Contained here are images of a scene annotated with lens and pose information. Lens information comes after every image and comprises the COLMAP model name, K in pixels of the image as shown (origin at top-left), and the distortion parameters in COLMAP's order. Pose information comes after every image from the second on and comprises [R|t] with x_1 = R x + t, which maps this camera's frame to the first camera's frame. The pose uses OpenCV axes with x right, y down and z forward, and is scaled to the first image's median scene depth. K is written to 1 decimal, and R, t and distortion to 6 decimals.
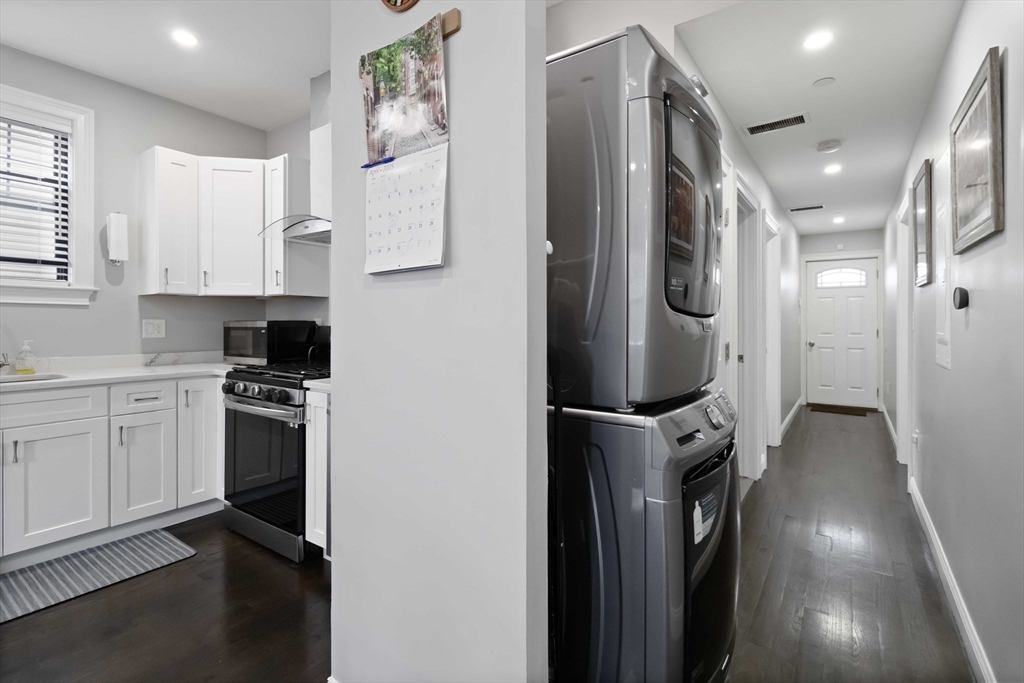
lens RADIAL K [[480.6, 0, 512.4], [0, 480.6, 322.1], [0, 0, 1]] dist [0.002156, 0.000489]
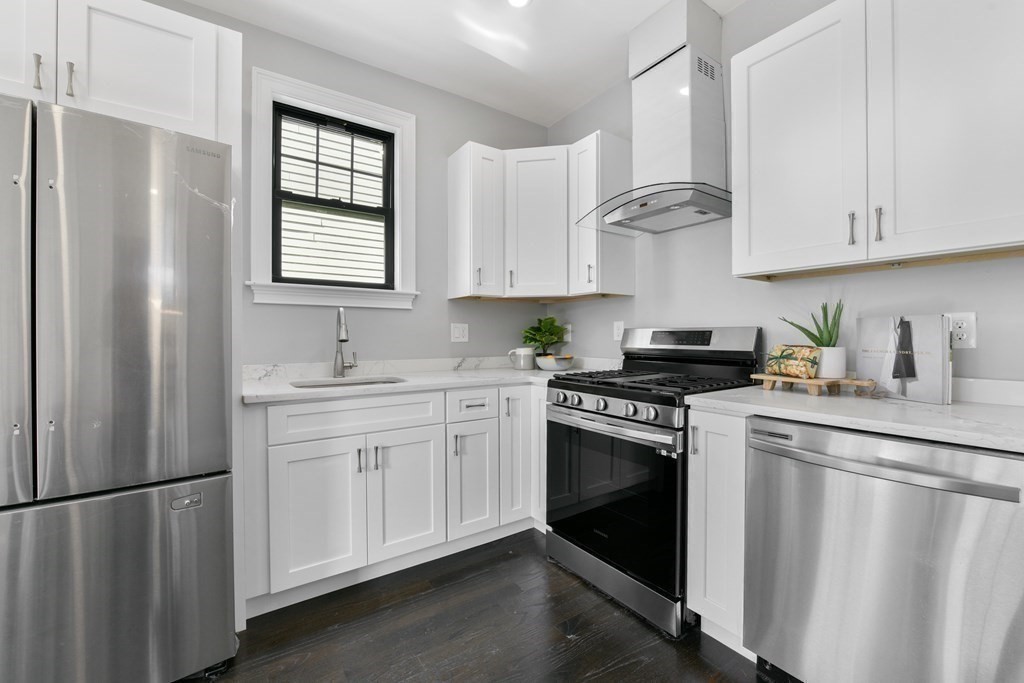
lens RADIAL K [[434.4, 0, 516.3], [0, 434.4, 335.4], [0, 0, 1]] dist [0.016029, 0.000103]
pose [[0.935402, -0.005122, -0.353549, -0.367759], [0.005562, 0.999985, 0.000229, 0.022328], [0.353542, -0.002180, 0.935416, 0.231359]]
